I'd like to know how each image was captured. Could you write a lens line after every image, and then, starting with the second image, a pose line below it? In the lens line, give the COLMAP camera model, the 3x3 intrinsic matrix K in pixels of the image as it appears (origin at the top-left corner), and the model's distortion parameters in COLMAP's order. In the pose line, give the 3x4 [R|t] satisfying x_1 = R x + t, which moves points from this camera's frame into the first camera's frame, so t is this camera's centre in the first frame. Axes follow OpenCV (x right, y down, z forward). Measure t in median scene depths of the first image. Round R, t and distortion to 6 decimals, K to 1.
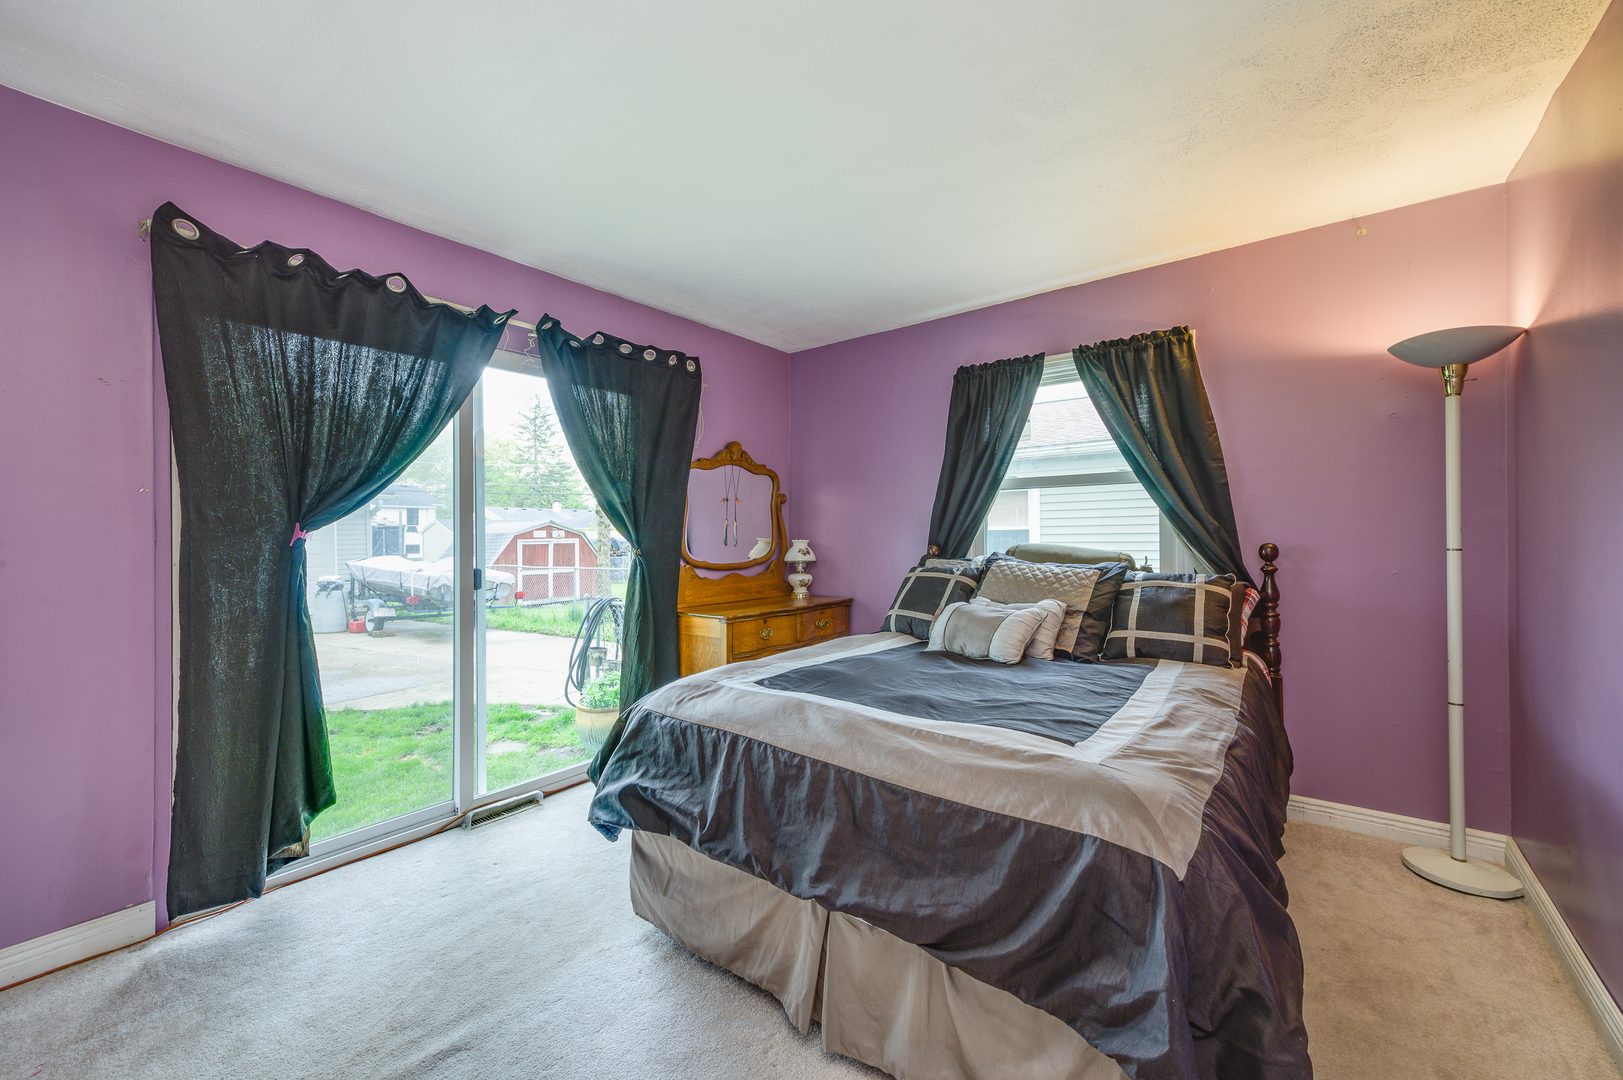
lens RADIAL K [[634.3, 0, 812.2], [0, 634.3, 536.2], [0, 0, 1]] dist [-0.003360, 0.000500]
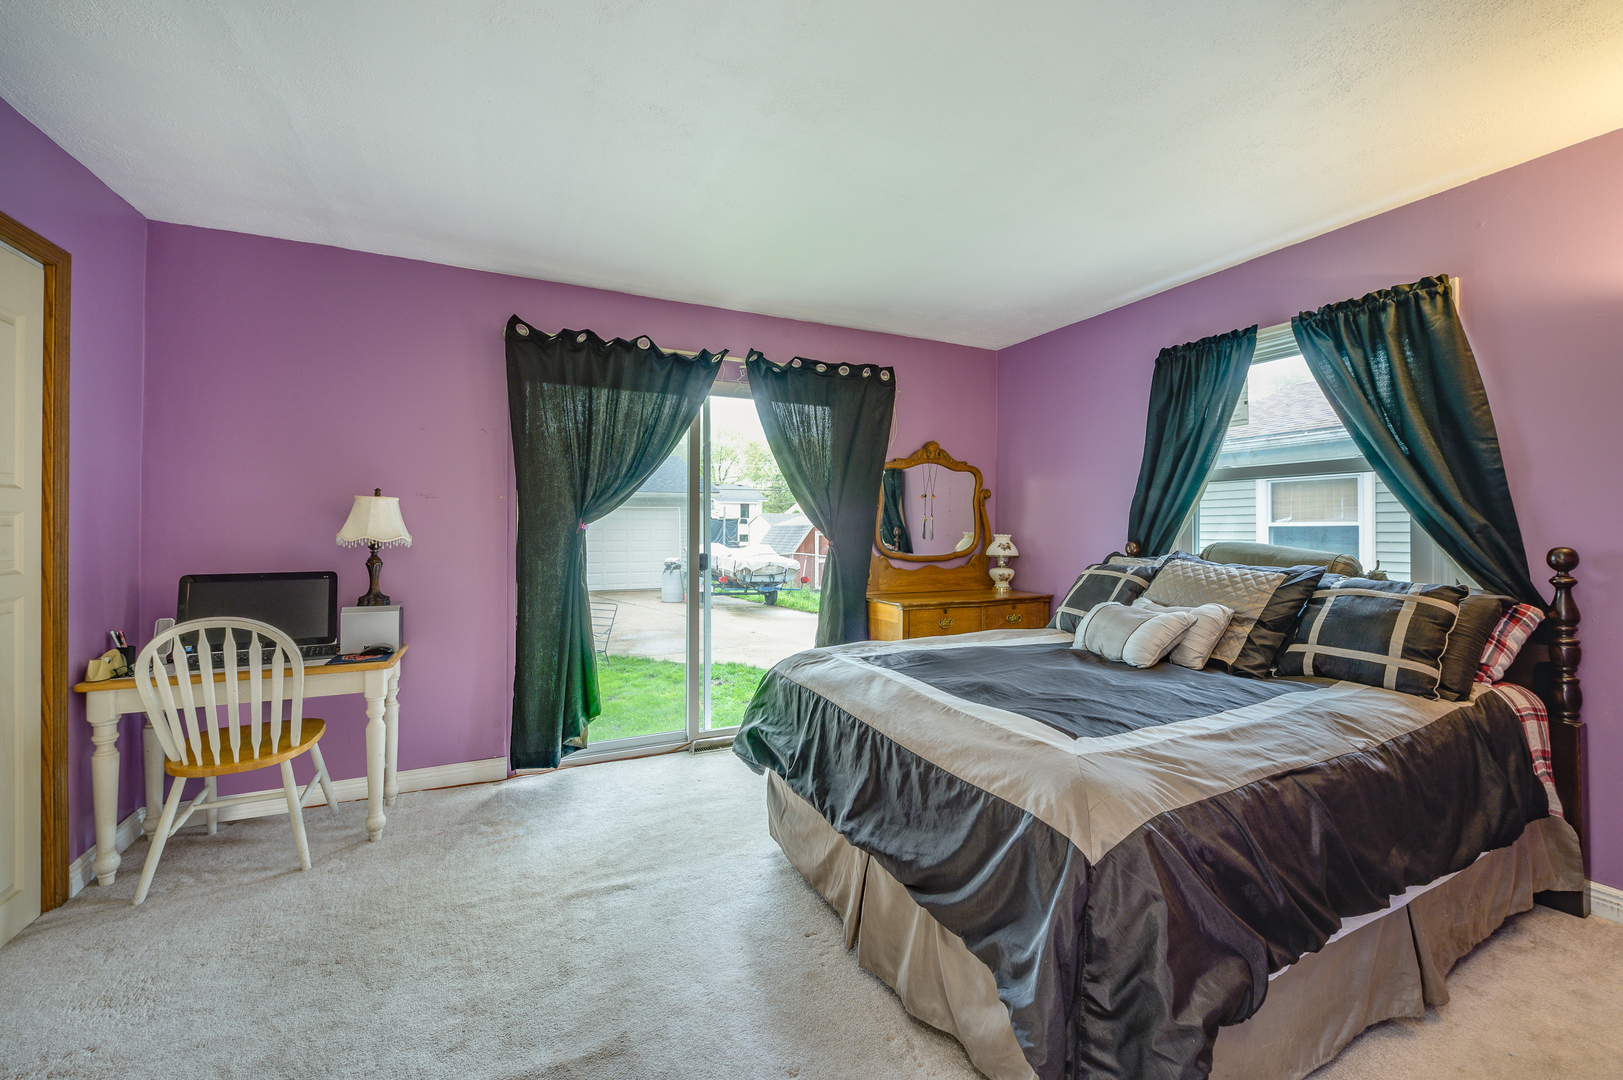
lens RADIAL K [[634.3, 0, 825.8], [0, 634.3, 529.9], [0, 0, 1]] dist [-0.003360, 0.000500]
pose [[0.902379, 0.010166, -0.430824, 0.264165], [-0.009139, 0.999948, 0.004452, -0.005248], [0.430847, -0.000080, 0.902425, -0.057412]]
